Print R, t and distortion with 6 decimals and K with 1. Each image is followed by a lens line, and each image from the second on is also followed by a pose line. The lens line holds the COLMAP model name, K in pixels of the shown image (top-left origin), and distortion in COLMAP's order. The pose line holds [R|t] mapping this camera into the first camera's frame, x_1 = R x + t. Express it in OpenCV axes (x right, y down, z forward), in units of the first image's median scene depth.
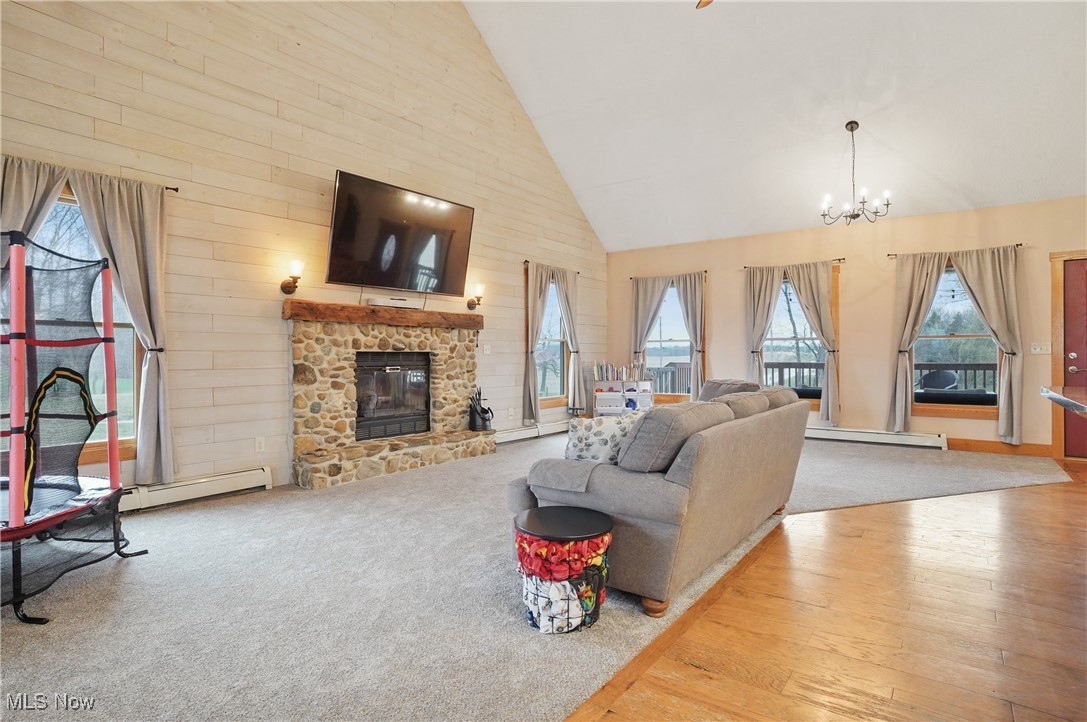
lens RADIAL K [[571.9, 0, 539.1], [0, 571.9, 355.0], [0, 0, 1]] dist [-0.080025, 0.044487]
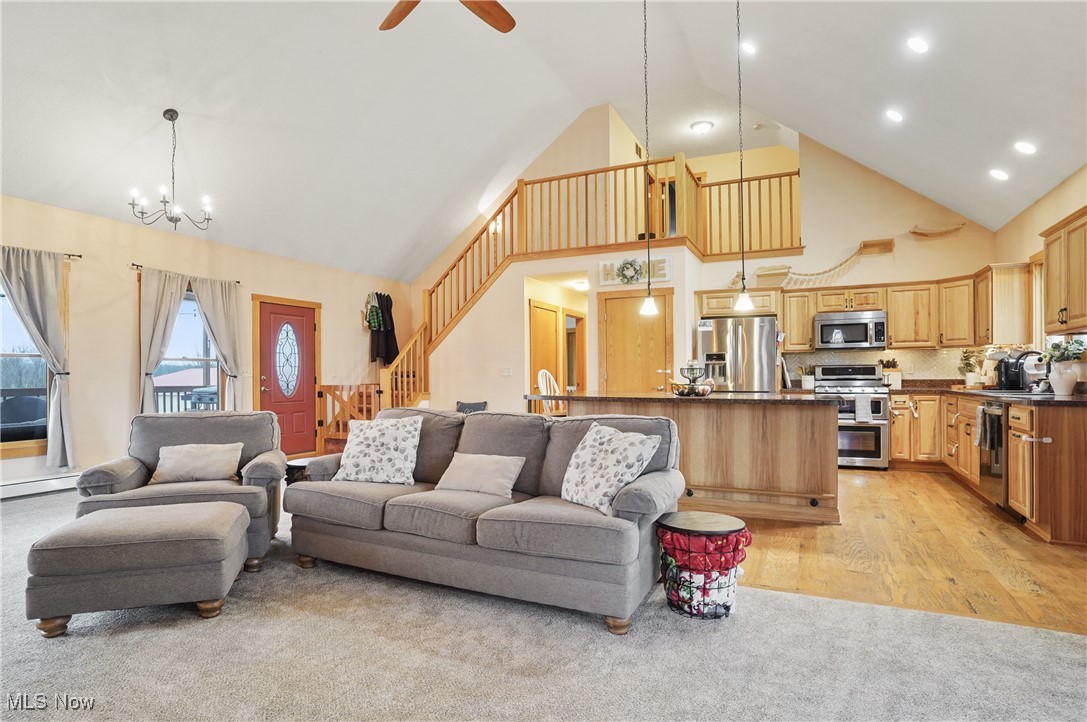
lens RADIAL K [[566.1, 0, 540.4], [0, 566.1, 376.5], [0, 0, 1]] dist [-0.075933, 0.041348]
pose [[-0.190263, 0.002038, 0.981731, -0.423793], [0.005292, 0.999985, -0.001050, 0.002054], [-0.981719, 0.004996, -0.190271, 0.652045]]
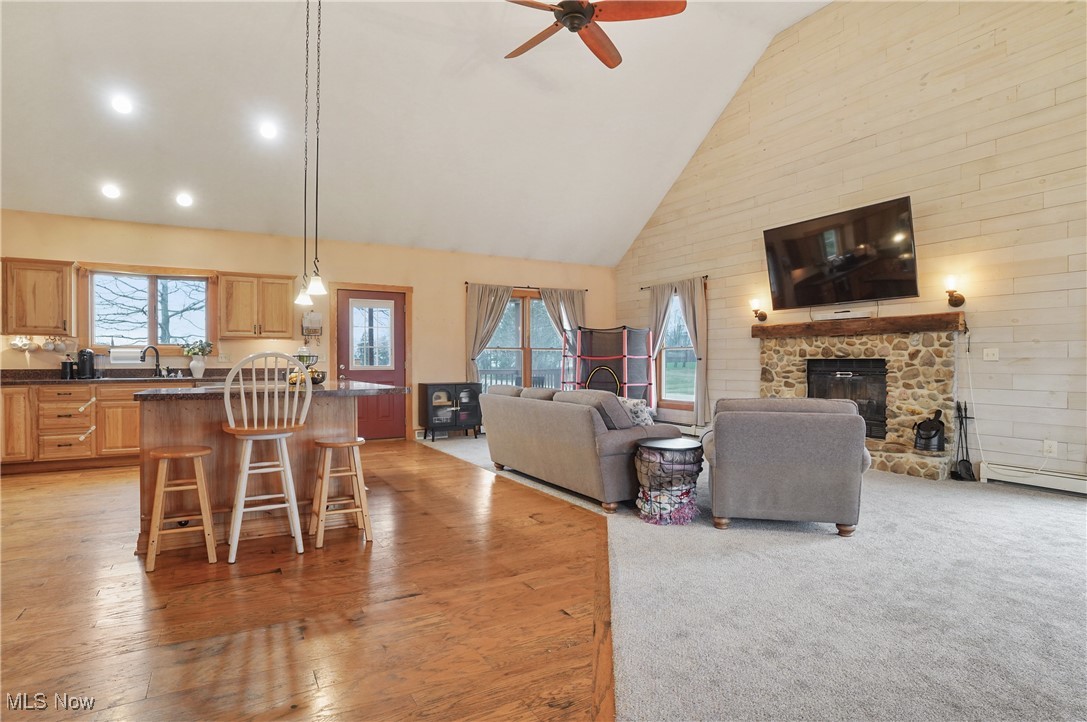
lens RADIAL K [[567.5, 0, 540.5], [0, 567.5, 369.0], [0, 0, 1]] dist [-0.078118, 0.042029]
pose [[-0.395295, 0.012905, -0.918464, 1.024255], [0.001697, 0.999910, 0.013320, -0.001310], [0.918553, 0.003707, -0.395281, 0.918959]]
